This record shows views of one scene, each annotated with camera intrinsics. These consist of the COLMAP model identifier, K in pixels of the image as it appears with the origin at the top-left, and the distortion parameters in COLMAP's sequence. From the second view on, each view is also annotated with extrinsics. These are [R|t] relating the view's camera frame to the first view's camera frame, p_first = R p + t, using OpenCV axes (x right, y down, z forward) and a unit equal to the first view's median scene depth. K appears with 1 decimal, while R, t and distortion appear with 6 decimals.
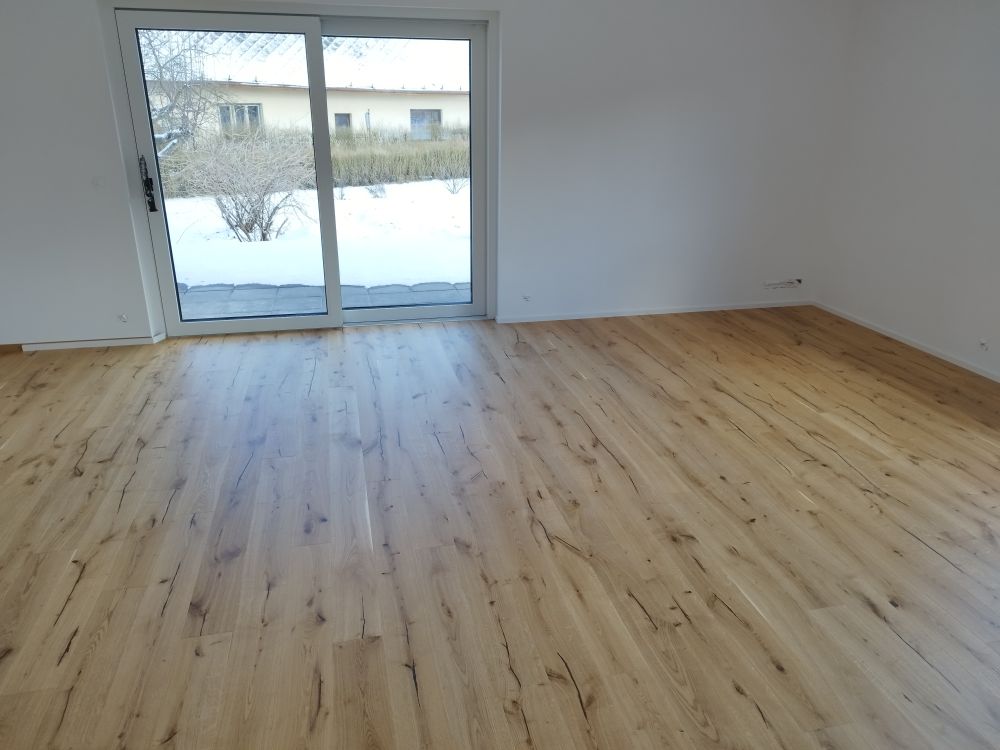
lens RADIAL K [[710.3, 0, 500.4], [0, 710.3, 373.5], [0, 0, 1]] dist [0.004245, -0.002144]
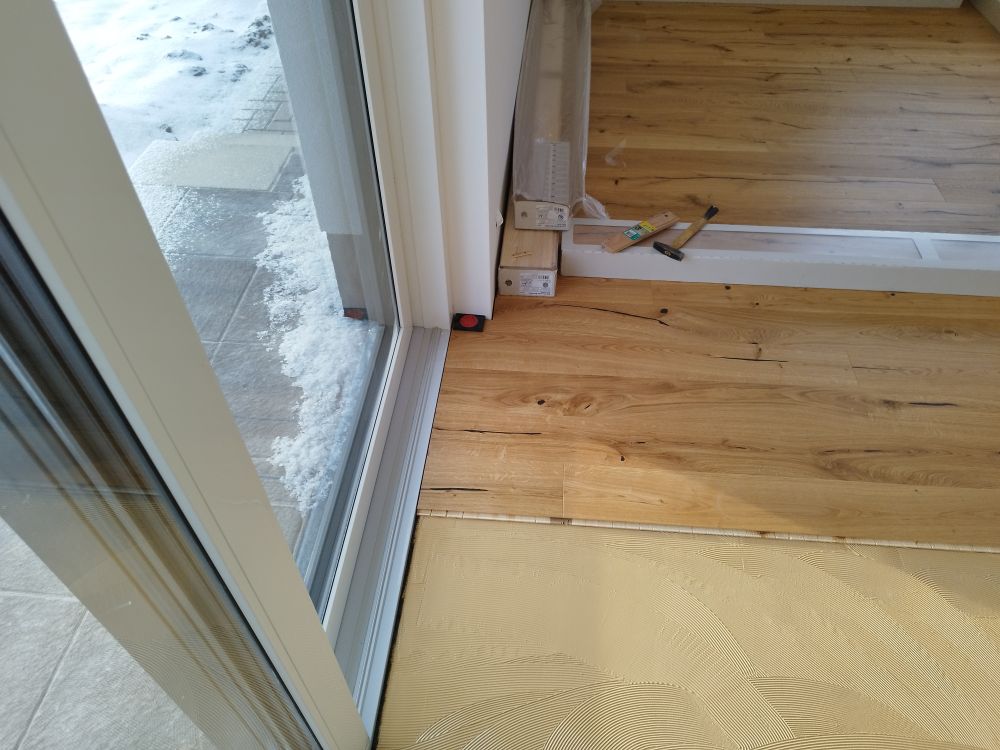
lens RADIAL K [[710.3, 0, 500.8], [0, 710.3, 370.3], [0, 0, 1]] dist [0.004245, -0.002144]
pose [[0.296680, -0.702844, 0.646522, -0.336549], [0.346415, 0.710097, 0.612993, -0.358179], [-0.889931, 0.042102, 0.454147, 1.024580]]
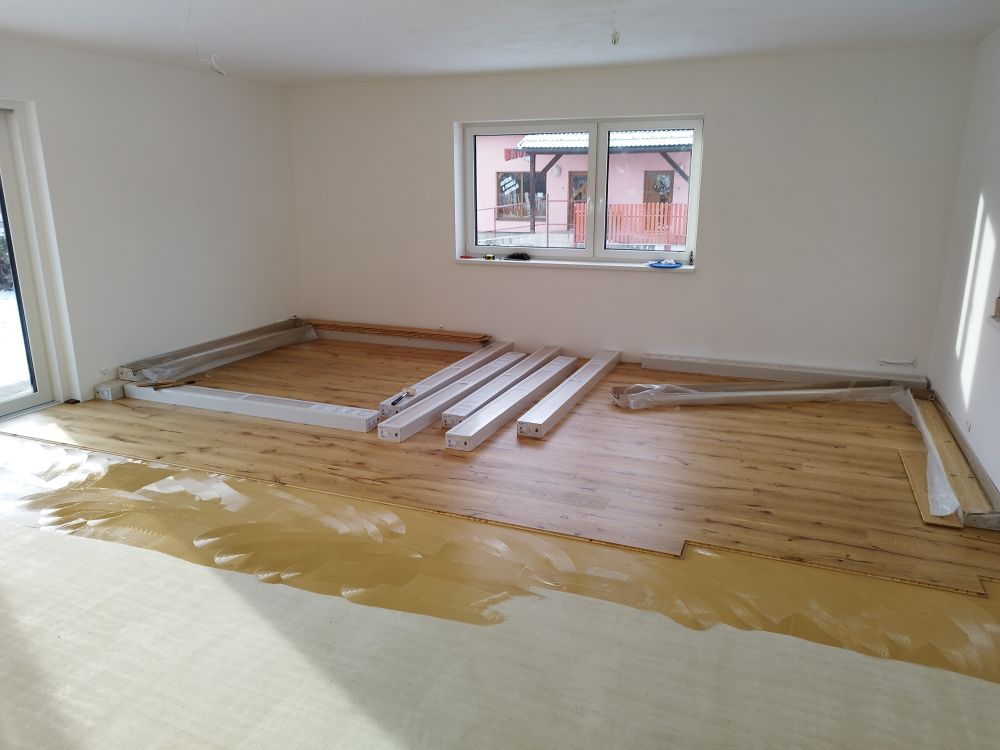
lens RADIAL K [[710.3, 0, 505.5], [0, 710.3, 374.8], [0, 0, 1]] dist [0.004245, -0.002144]
pose [[0.570465, -0.226115, 0.789583, -0.547016], [0.297728, 0.952901, 0.057780, 0.013134], [-0.765459, 0.202120, 0.610917, -0.080060]]
